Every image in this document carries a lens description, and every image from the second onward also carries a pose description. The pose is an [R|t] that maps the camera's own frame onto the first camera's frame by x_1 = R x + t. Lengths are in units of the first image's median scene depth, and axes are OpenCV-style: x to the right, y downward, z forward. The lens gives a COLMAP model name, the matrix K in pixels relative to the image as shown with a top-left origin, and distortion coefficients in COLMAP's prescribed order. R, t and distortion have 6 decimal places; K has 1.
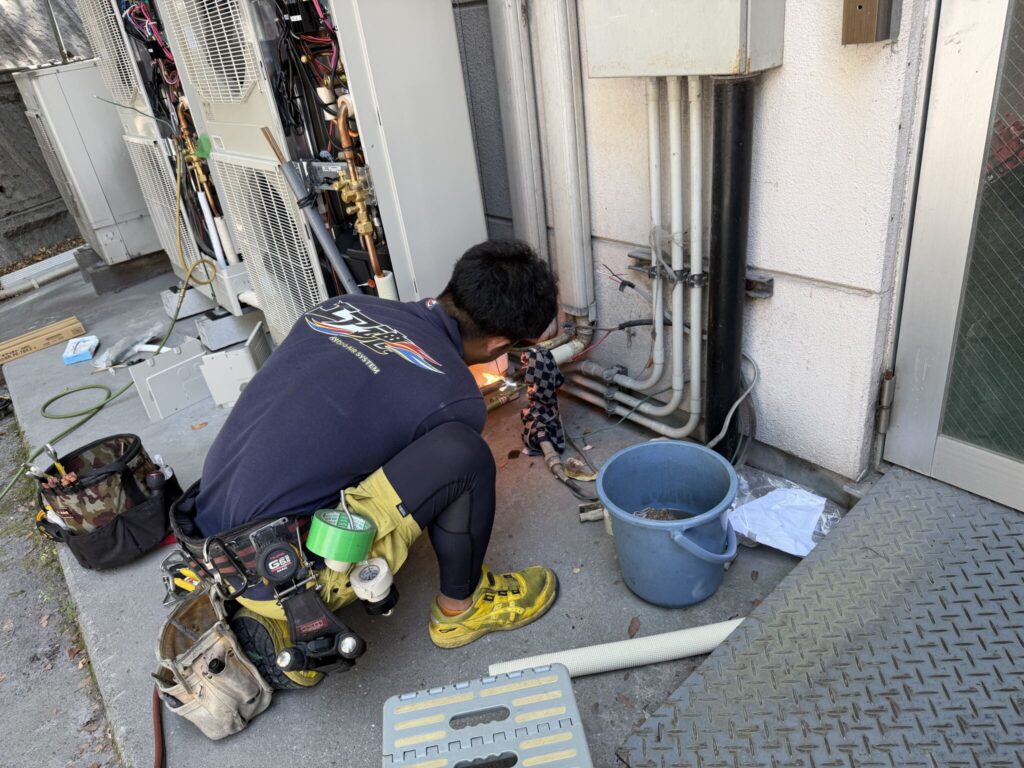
lens RADIAL K [[714.9, 0, 509.3], [0, 714.9, 383.9], [0, 0, 1]] dist [0.009470, -0.018780]
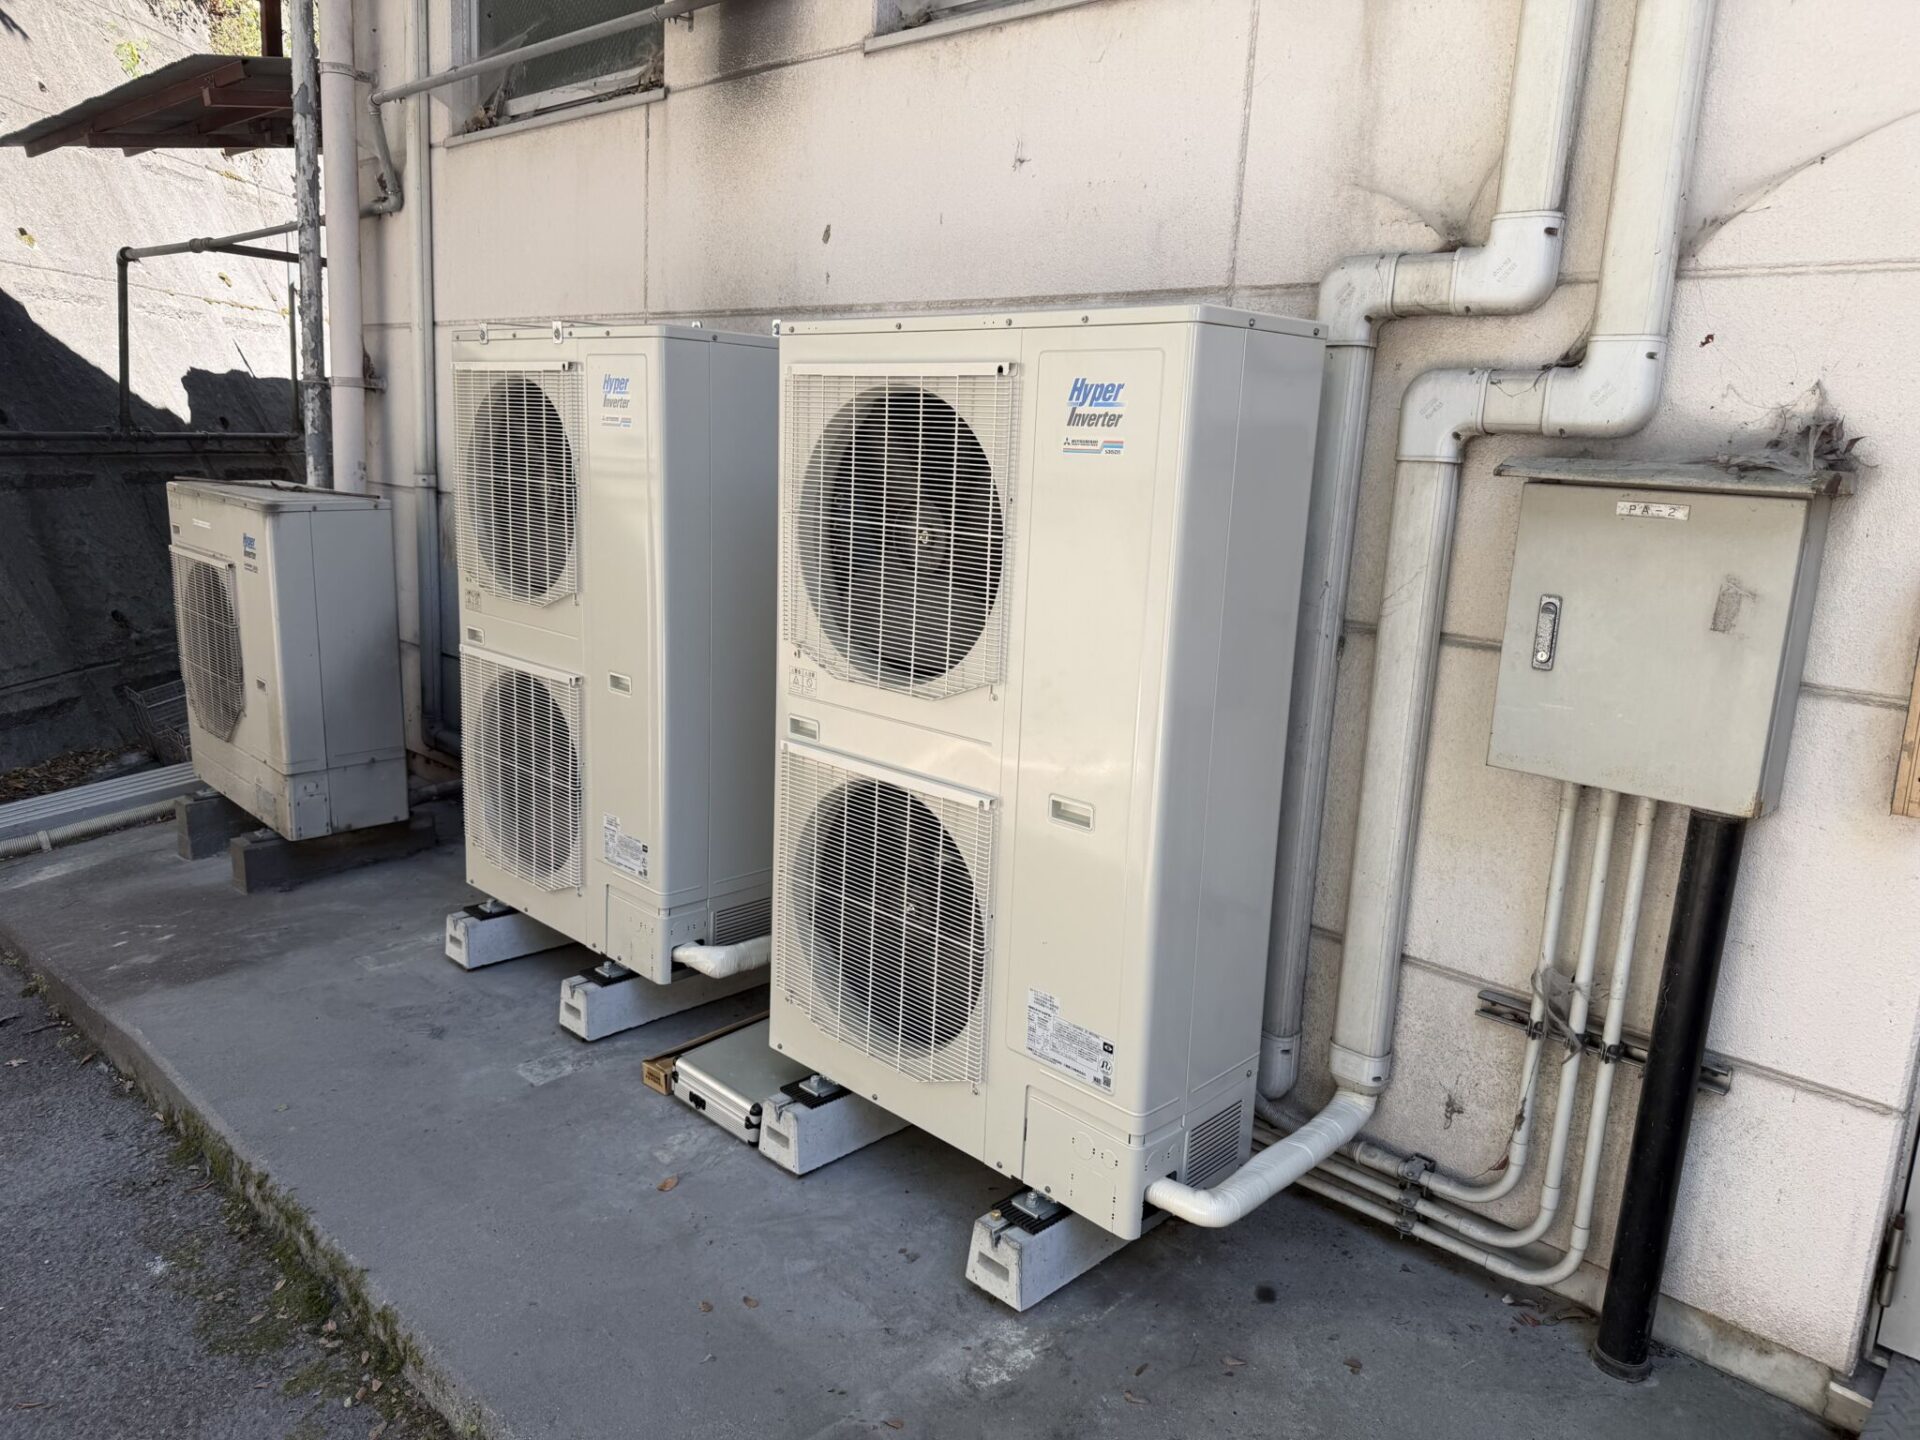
lens RADIAL K [[1340.5, 0, 965.9], [0, 1340.5, 709.8], [0, 0, 1]] dist [0.009470, -0.018780]
pose [[0.974305, 0.142312, 0.174577, -0.536550], [-0.087305, 0.953121, -0.289721, -0.023964], [-0.207624, 0.267035, 0.941055, -0.176531]]
